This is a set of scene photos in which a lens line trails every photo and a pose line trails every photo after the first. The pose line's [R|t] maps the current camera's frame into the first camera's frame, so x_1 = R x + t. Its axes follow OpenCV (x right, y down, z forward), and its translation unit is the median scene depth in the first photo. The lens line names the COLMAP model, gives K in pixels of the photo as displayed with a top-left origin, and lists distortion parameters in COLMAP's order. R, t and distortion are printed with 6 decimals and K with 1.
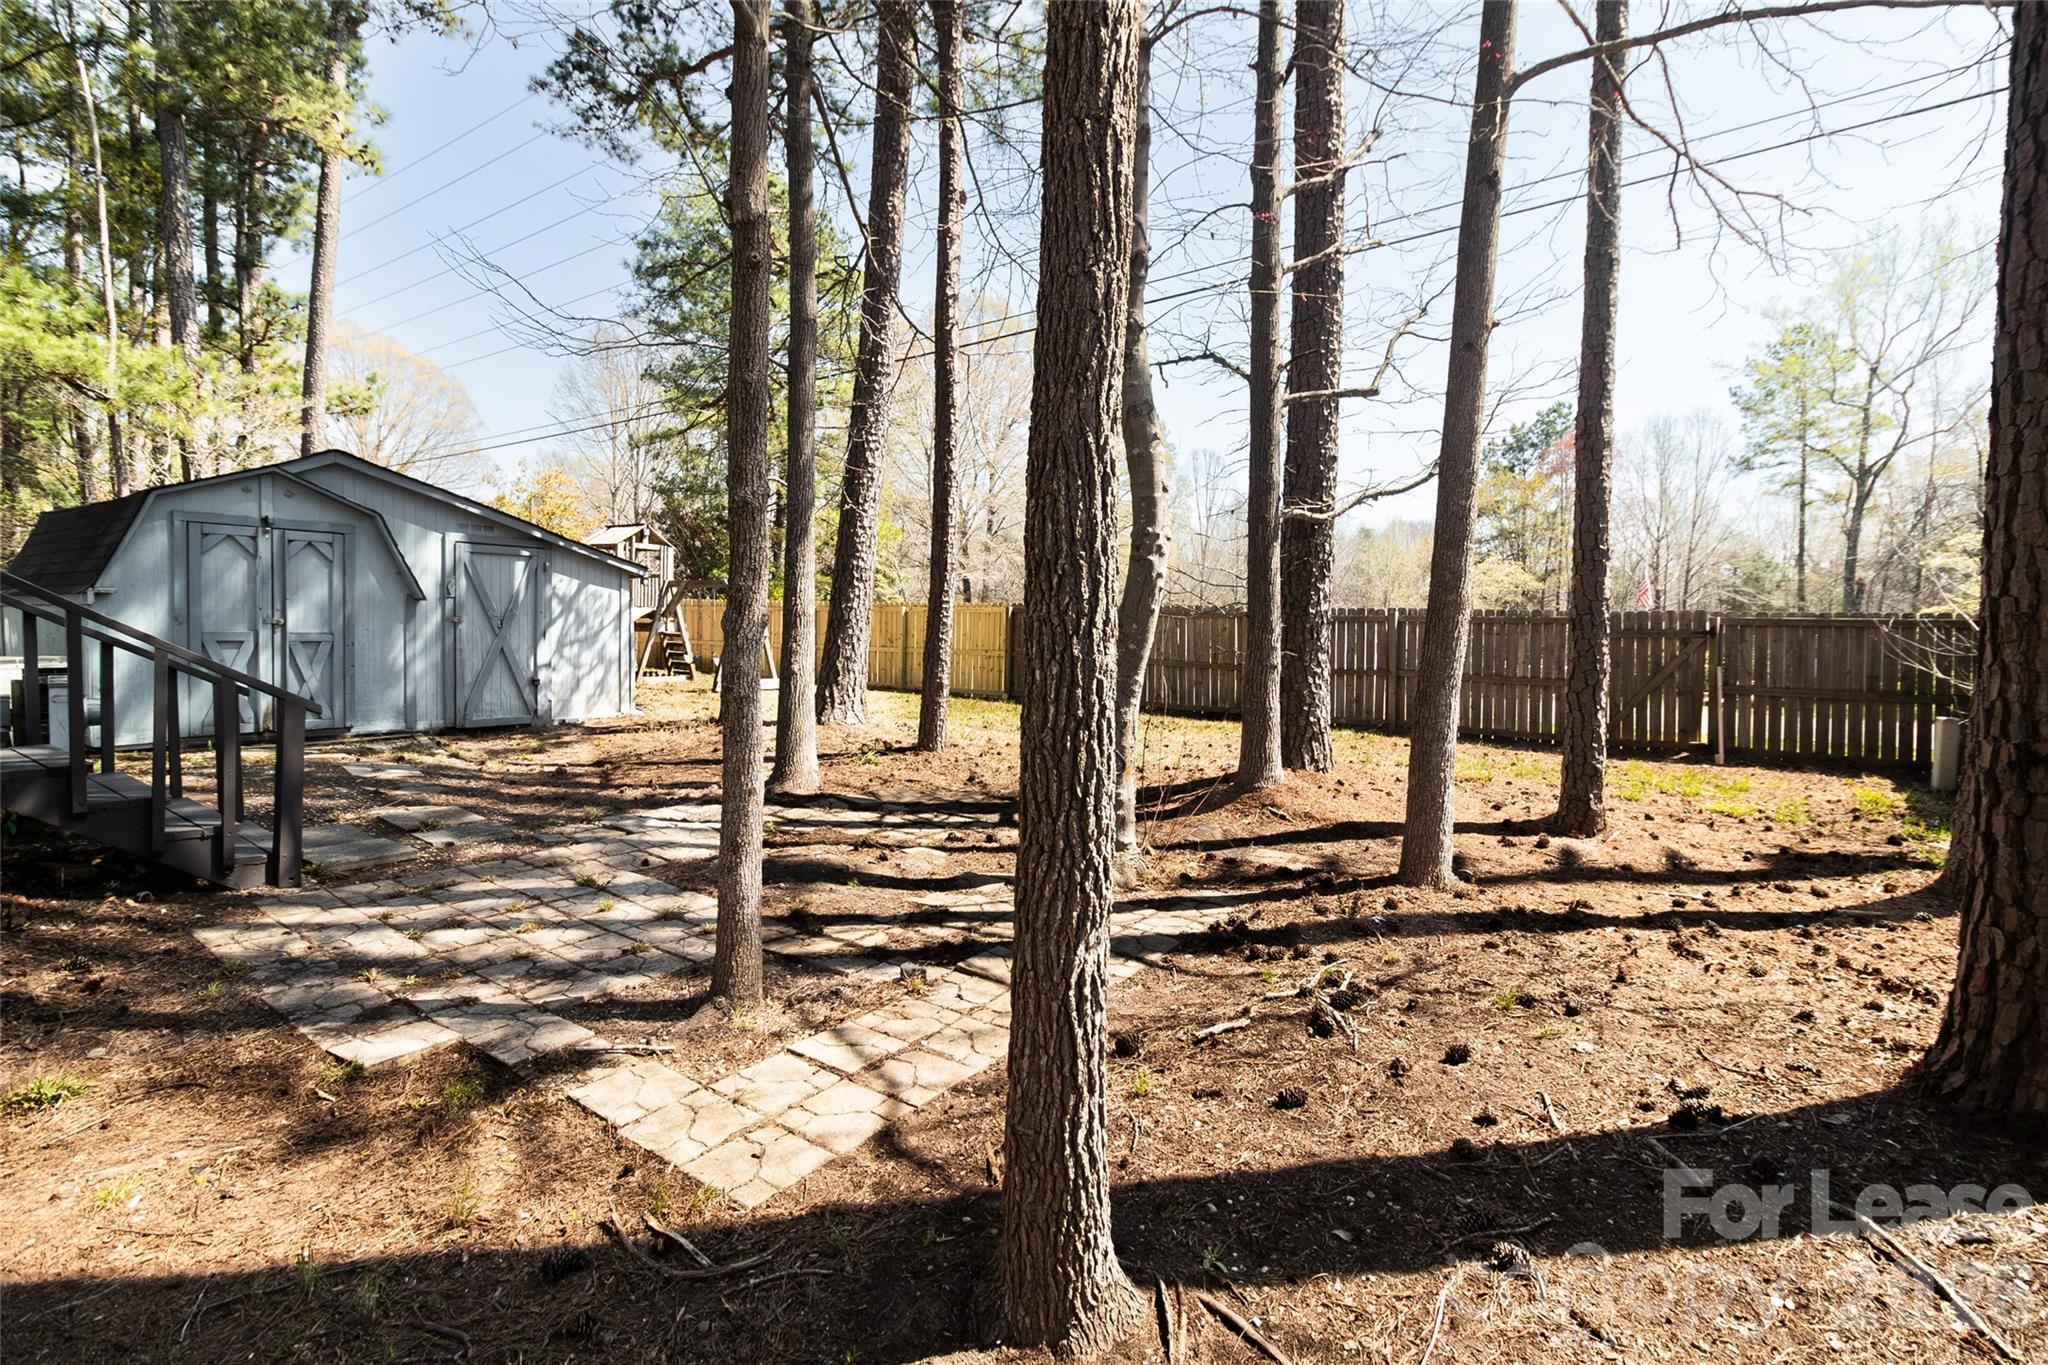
lens RADIAL K [[943.9, 0, 1025.9], [0, 943.9, 661.8], [0, 0, 1]] dist [-0.001604, 0.000784]
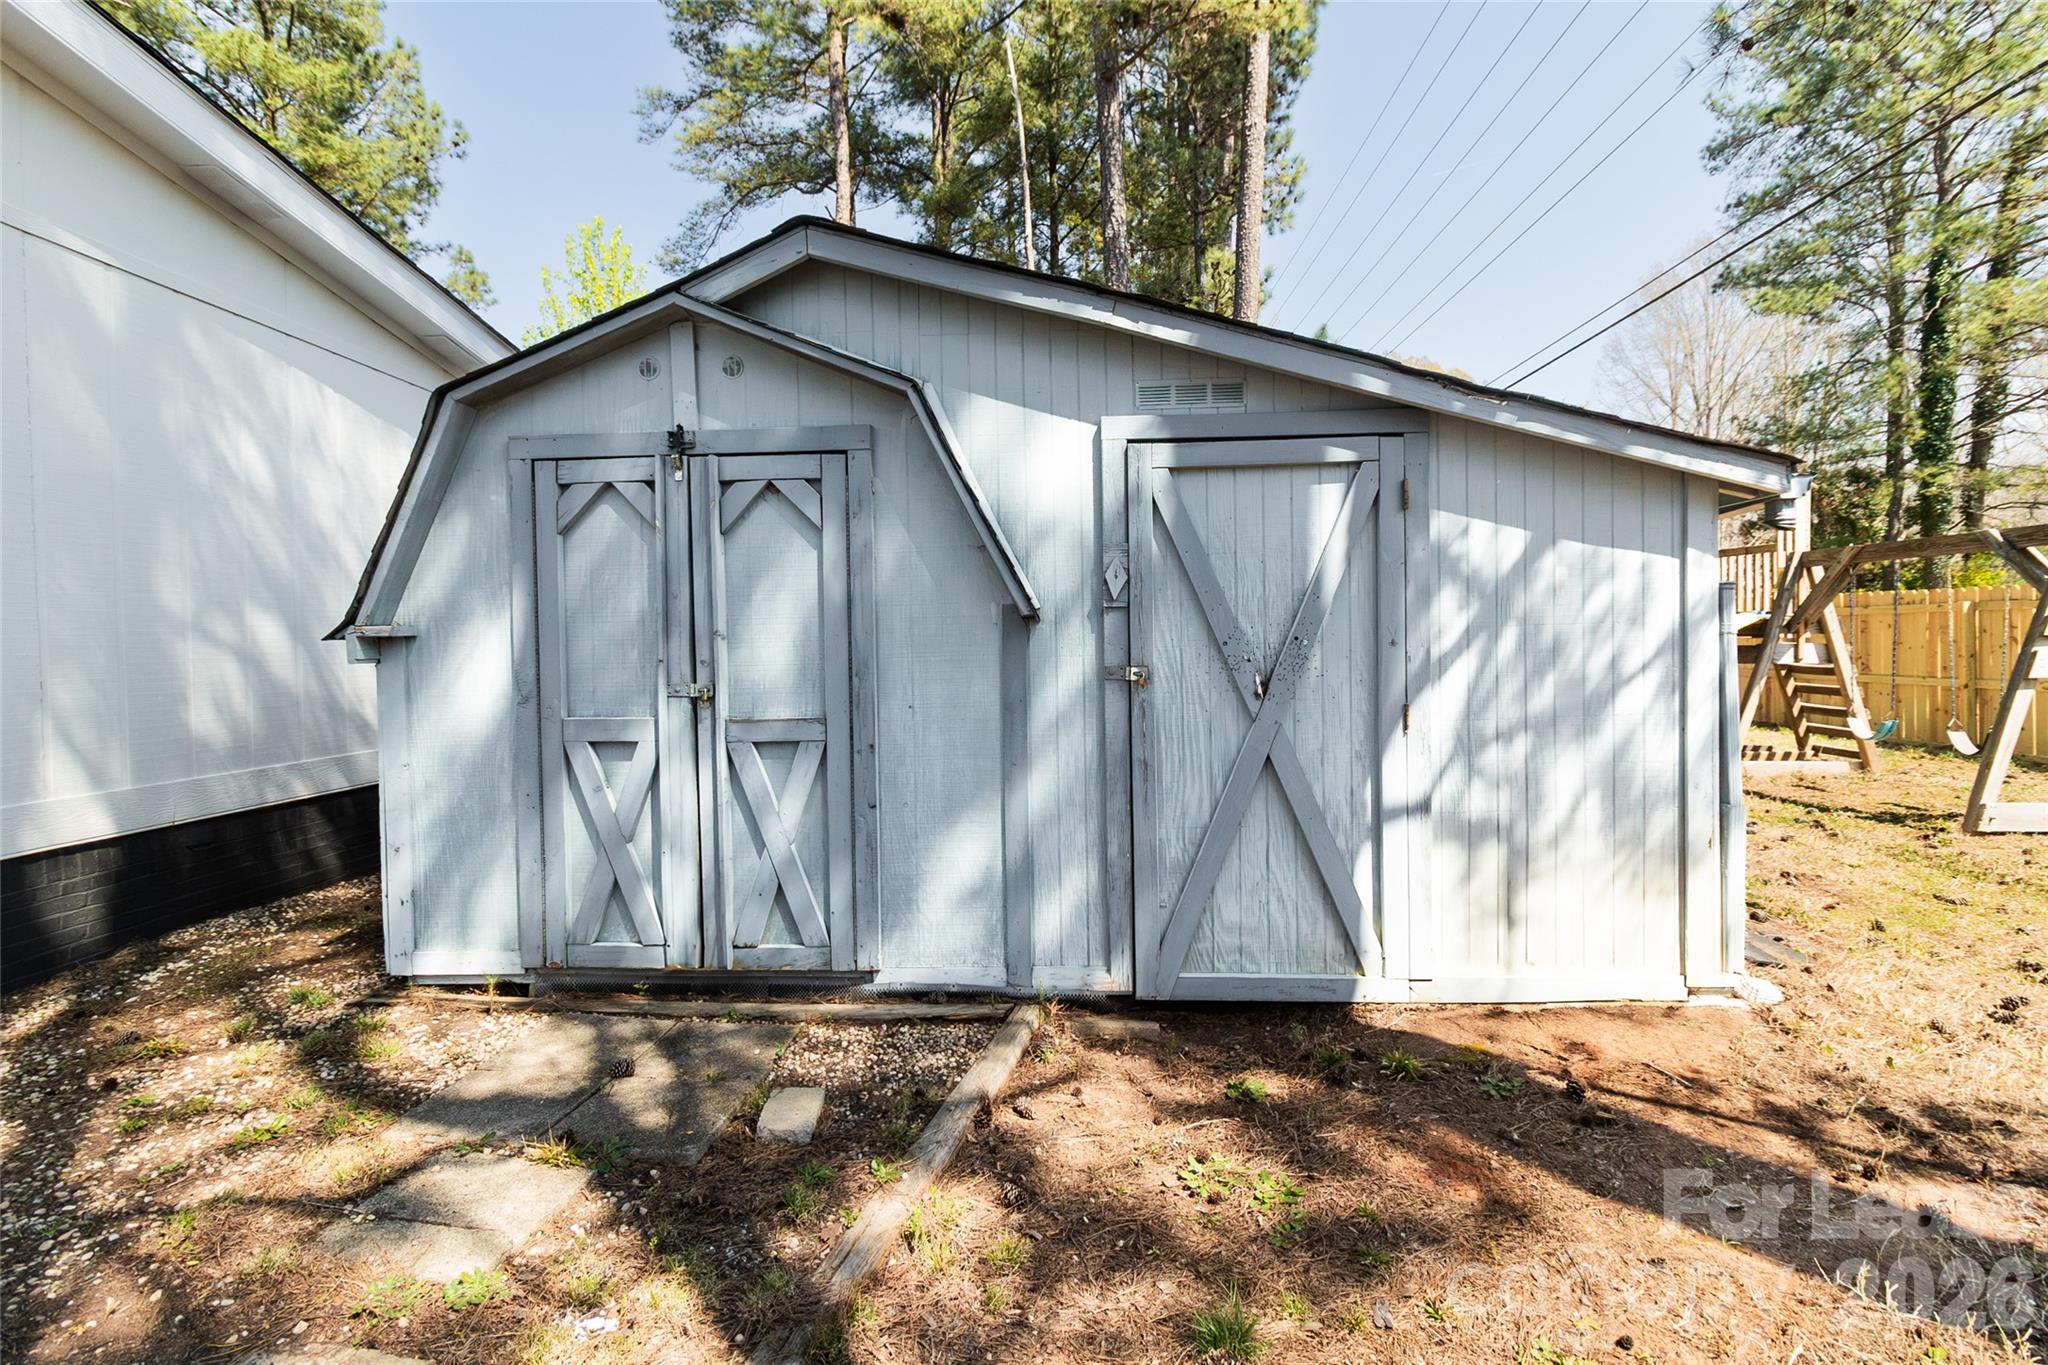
lens RADIAL K [[943.9, 0, 1025.9], [0, 943.9, 661.8], [0, 0, 1]] dist [-0.001604, 0.000784]
pose [[0.527681, -0.011351, -0.849367, -0.321704], [-0.003586, 0.999872, -0.015591, -0.041187], [0.849435, 0.011273, 0.527573, 0.747839]]
